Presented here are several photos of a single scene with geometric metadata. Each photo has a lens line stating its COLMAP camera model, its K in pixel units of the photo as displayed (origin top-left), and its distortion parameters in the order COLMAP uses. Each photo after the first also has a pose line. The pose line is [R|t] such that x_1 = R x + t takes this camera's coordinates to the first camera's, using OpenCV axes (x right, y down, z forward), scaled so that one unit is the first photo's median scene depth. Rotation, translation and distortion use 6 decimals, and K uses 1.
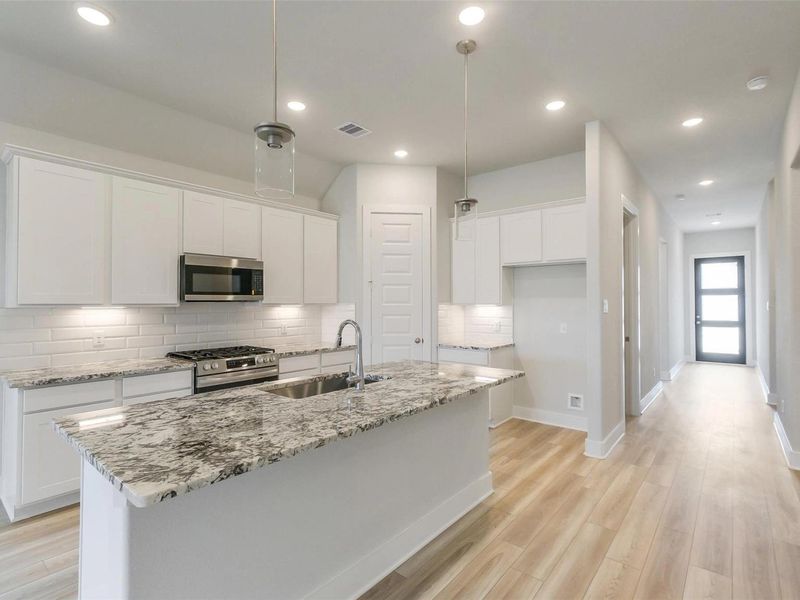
lens RADIAL K [[433.3, 0, 384.9], [0, 433.3, 296.0], [0, 0, 1]] dist [0.016704, -0.000280]
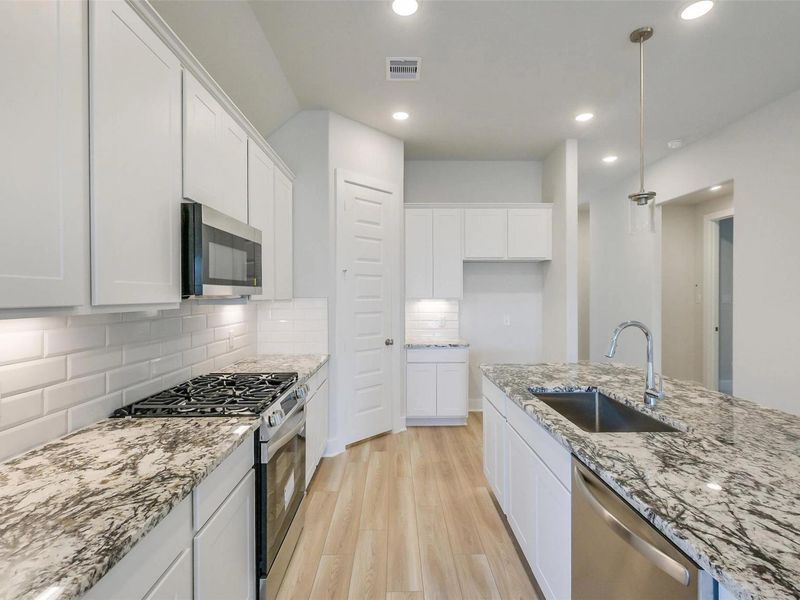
lens RADIAL K [[425.3, 0, 422.6], [0, 425.3, 299.6], [0, 0, 1]] dist [-0.001740, -0.000272]
pose [[0.731902, -0.008005, 0.681363, -0.524700], [-0.008413, 0.999749, 0.020783, 0.001407], [-0.681358, -0.020943, 0.731650, 0.411916]]
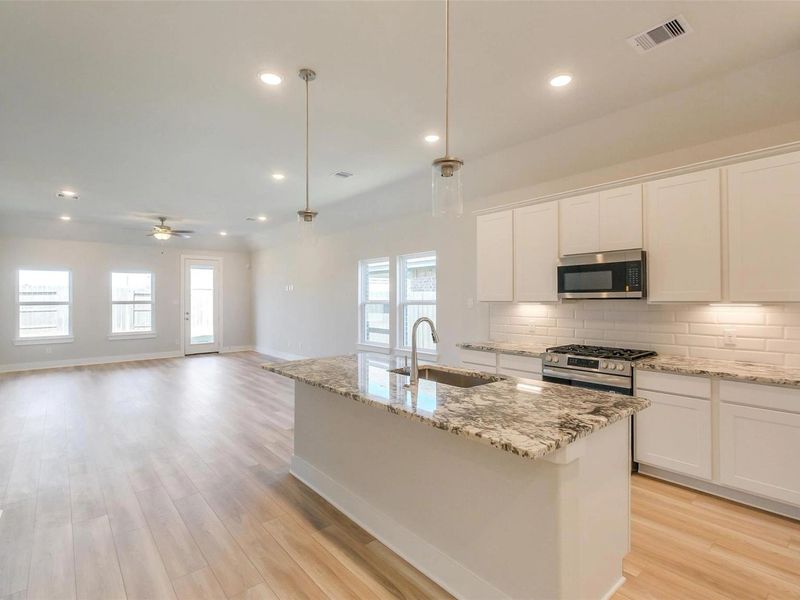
lens RADIAL K [[404.9, 0, 394.7], [0, 404.9, 298.5], [0, 0, 1]] dist [-0.002123, -0.000008]
pose [[-0.197151, -0.002495, -0.980370, 0.565734], [0.016476, 0.999847, -0.005857, 0.008606], [0.980235, -0.017307, -0.197080, 0.689029]]
